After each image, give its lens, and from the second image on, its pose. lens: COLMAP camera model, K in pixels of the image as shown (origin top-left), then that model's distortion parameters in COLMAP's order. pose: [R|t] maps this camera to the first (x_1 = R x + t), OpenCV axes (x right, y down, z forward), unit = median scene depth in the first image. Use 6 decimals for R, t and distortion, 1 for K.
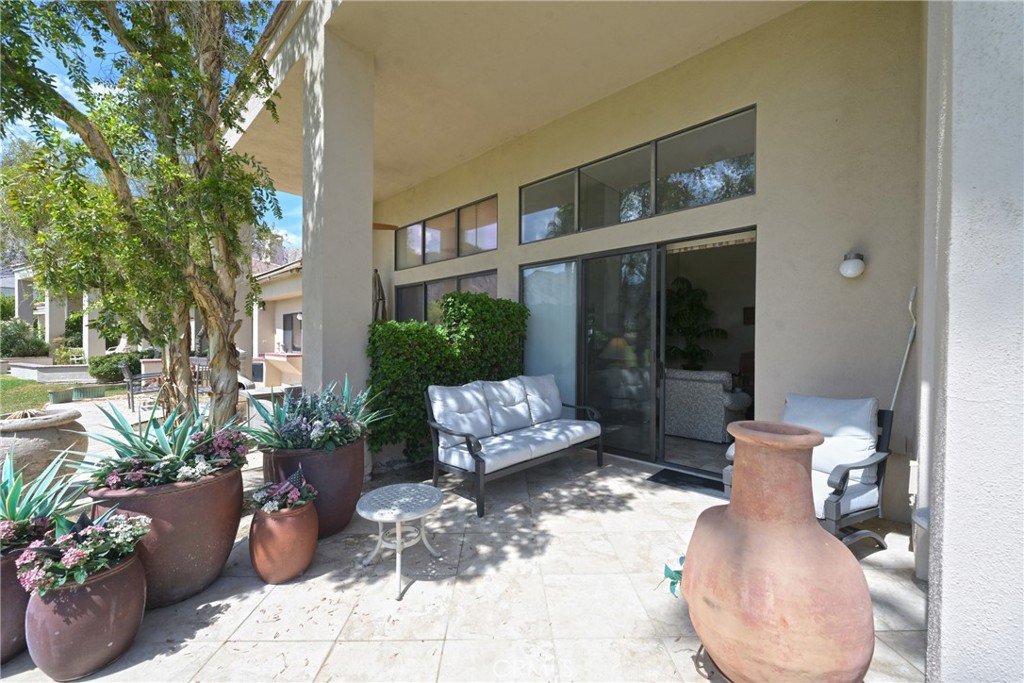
lens RADIAL K [[403.1, 0, 506.8], [0, 403.1, 344.8], [0, 0, 1]] dist [0.000418, 0.000306]
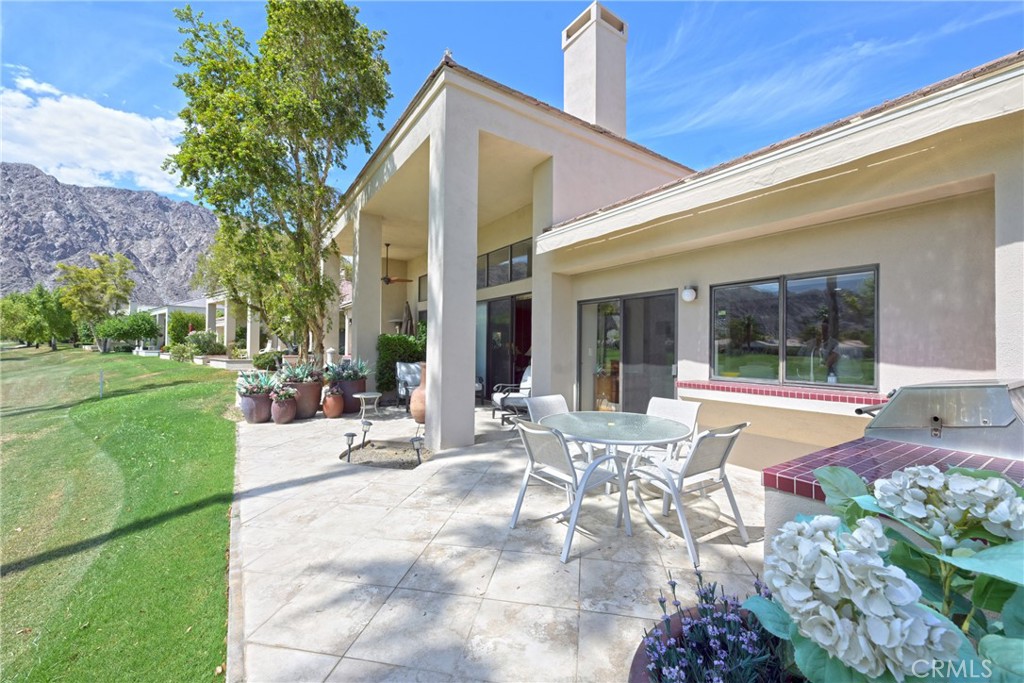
lens RADIAL K [[403.1, 0, 506.7], [0, 403.1, 341.6], [0, 0, 1]] dist [0.000418, 0.000306]
pose [[0.977829, 0.002132, -0.209393, 1.002650], [-0.007158, 0.999704, -0.023245, 0.034117], [0.209281, 0.024229, 0.977555, -1.259049]]
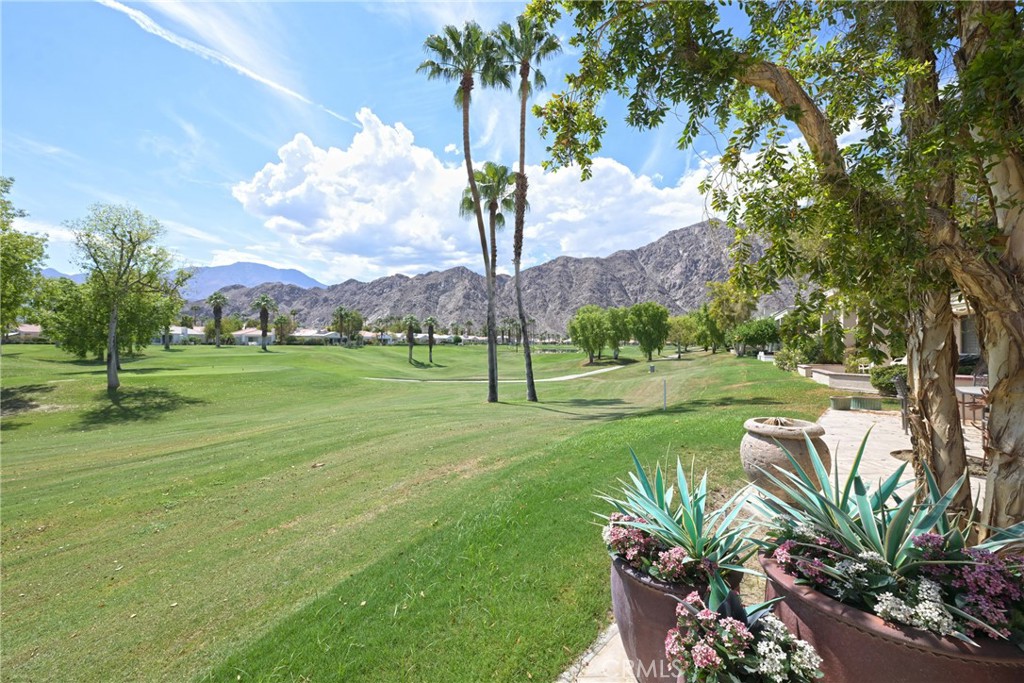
lens RADIAL K [[403.1, 0, 507.3], [0, 403.1, 341.8], [0, 0, 1]] dist [0.000418, 0.000306]
pose [[0.013736, -0.009513, -0.999860, -0.170391], [-0.023536, 0.999675, -0.009835, -0.006270], [0.999629, 0.023668, 0.013507, 0.298037]]
